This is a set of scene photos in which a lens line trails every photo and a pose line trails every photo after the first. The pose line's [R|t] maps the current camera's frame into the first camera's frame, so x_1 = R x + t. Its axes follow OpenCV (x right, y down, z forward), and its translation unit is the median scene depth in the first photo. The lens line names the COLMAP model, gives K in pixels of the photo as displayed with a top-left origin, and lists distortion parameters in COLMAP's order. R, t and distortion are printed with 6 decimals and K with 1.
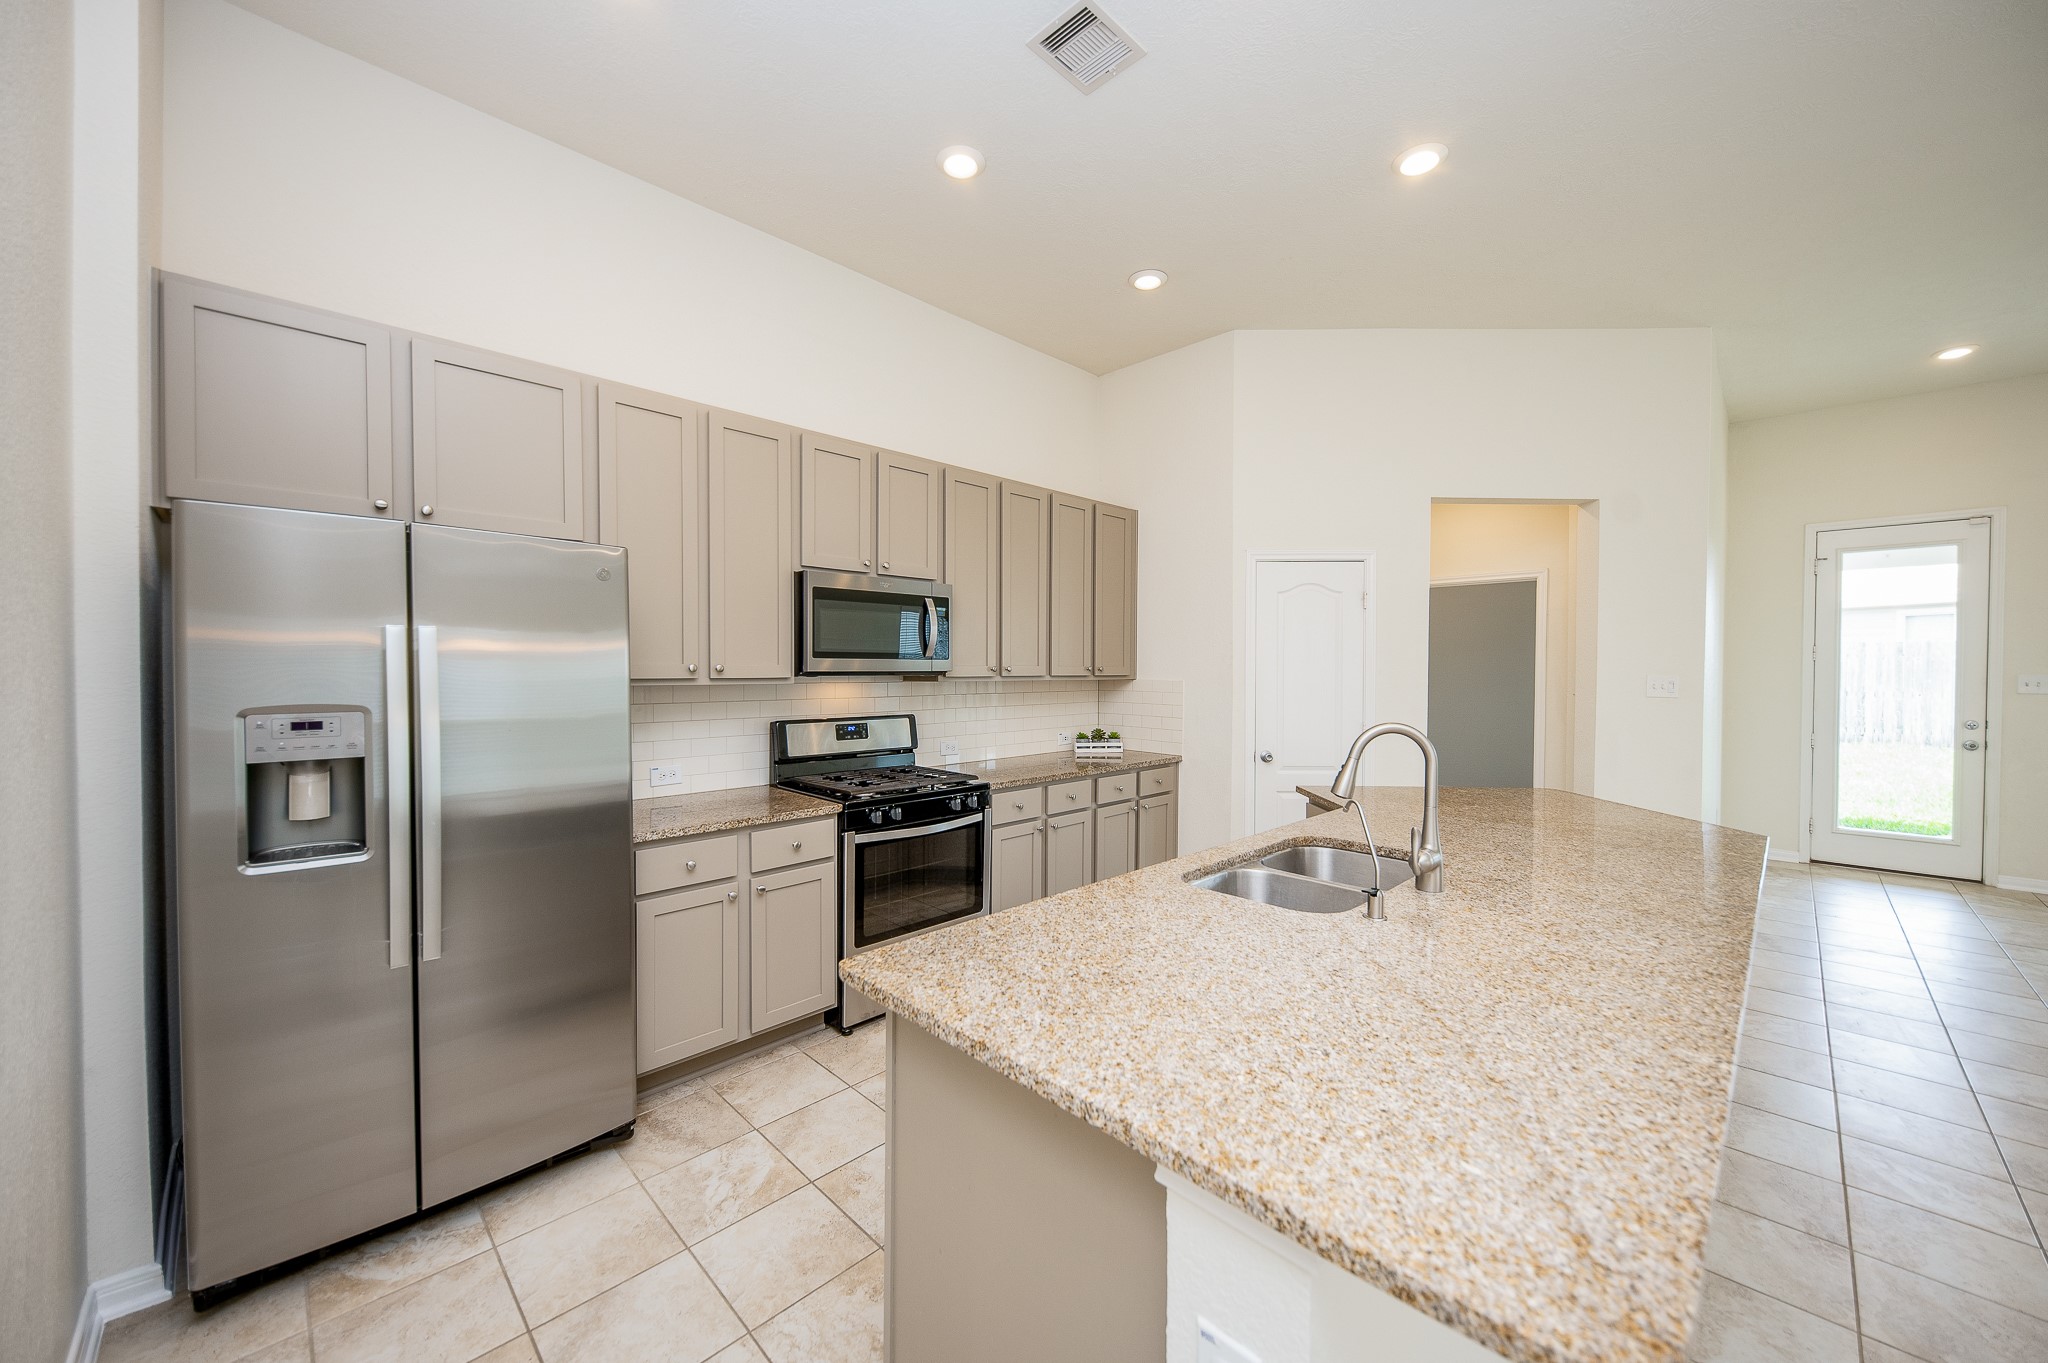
lens RADIAL K [[767.9, 0, 1016.3], [0, 767.9, 676.4], [0, 0, 1]] dist [-0.001103, -0.000300]
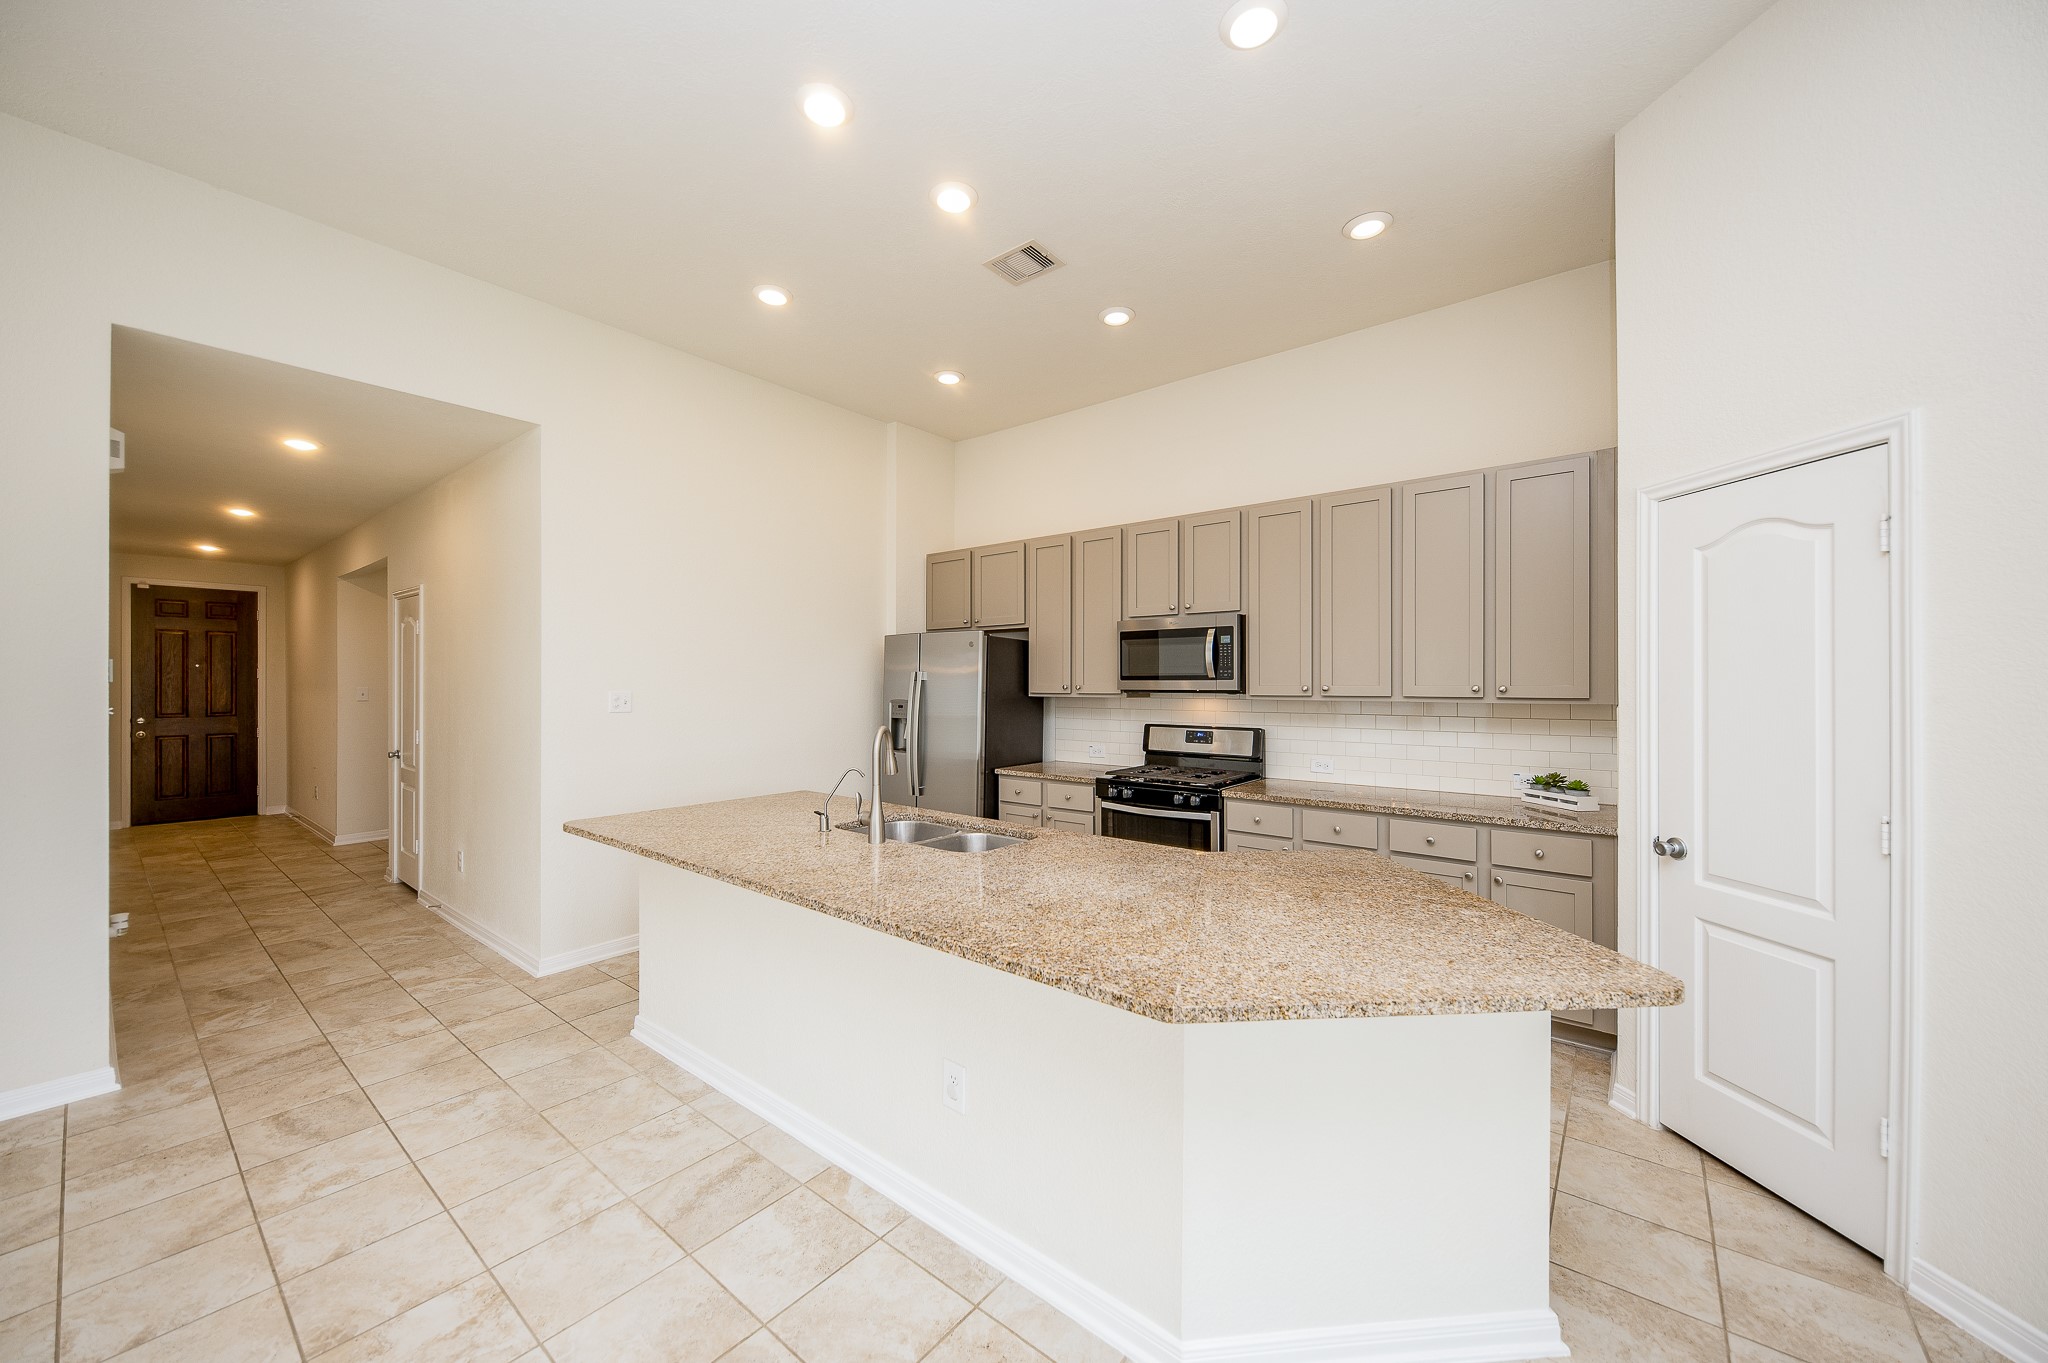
lens RADIAL K [[753.6, 0, 1020.9], [0, 753.6, 679.8], [0, 0, 1]] dist [-0.000598, -0.000339]
pose [[0.114243, -0.006790, -0.993430, 0.993663], [-0.011335, 0.999903, -0.008138, -0.009679], [0.993388, 0.012191, 0.114155, 0.560151]]
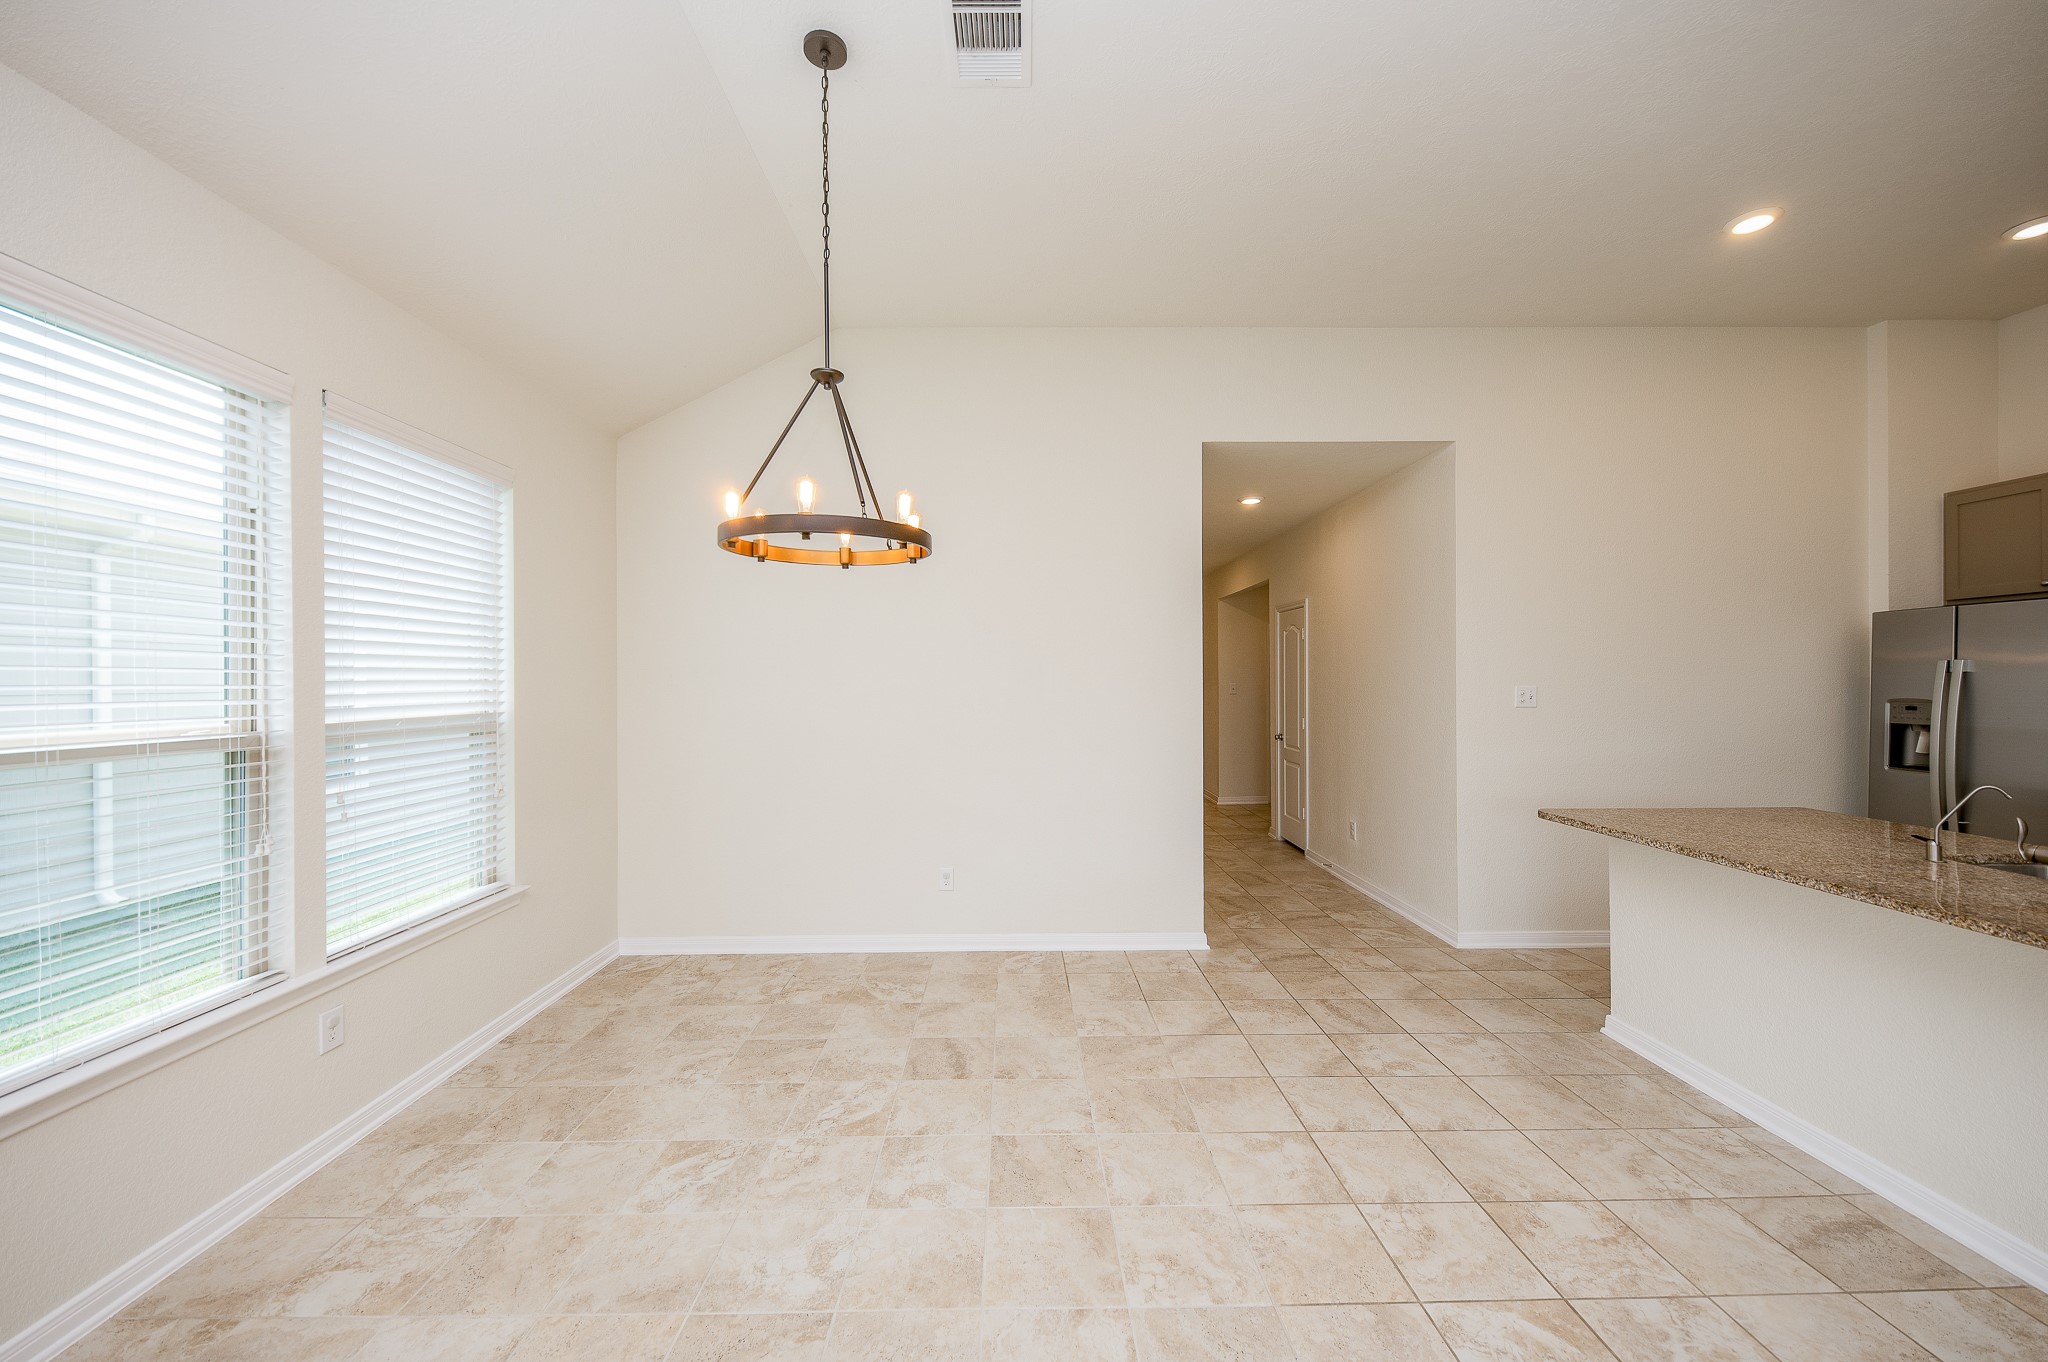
lens RADIAL K [[764.9, 0, 1025.9], [0, 764.9, 677.1], [0, 0, 1]] dist [0.017538, -0.008608]
pose [[-0.690264, -0.004468, -0.723544, 1.169290], [-0.006756, 0.999977, 0.000270, -0.003387], [0.723526, 0.005074, -0.690278, 0.349123]]
